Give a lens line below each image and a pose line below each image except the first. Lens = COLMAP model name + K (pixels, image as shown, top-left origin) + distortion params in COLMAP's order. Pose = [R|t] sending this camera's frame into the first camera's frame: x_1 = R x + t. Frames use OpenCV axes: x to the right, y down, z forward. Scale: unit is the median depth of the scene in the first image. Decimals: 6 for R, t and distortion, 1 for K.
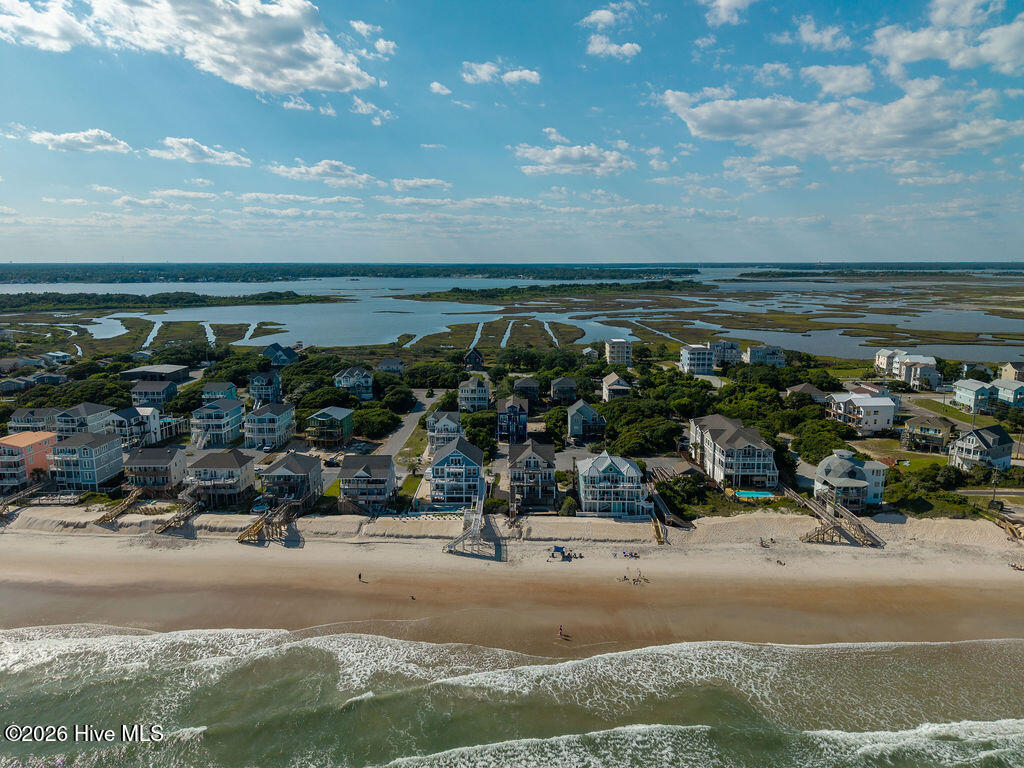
lens RADIAL K [[680.4, 0, 512.0], [0, 680.4, 384.0], [0, 0, 1]] dist [0.002621, -0.004959]
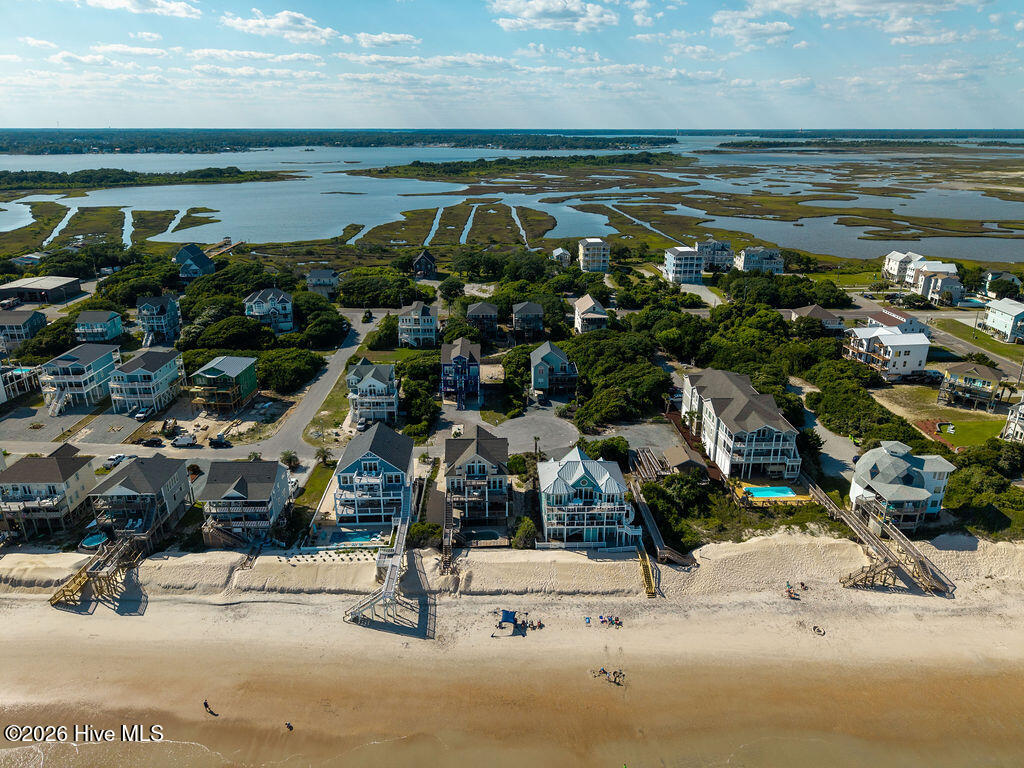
lens RADIAL K [[680.4, 0, 512.0], [0, 680.4, 384.0], [0, 0, 1]] dist [0.002621, -0.004959]
pose [[0.999135, -0.012035, 0.039801, 0.027261], [0.004611, 0.983362, 0.181599, -0.069993], [-0.041324, -0.181258, 0.982567, 0.203779]]
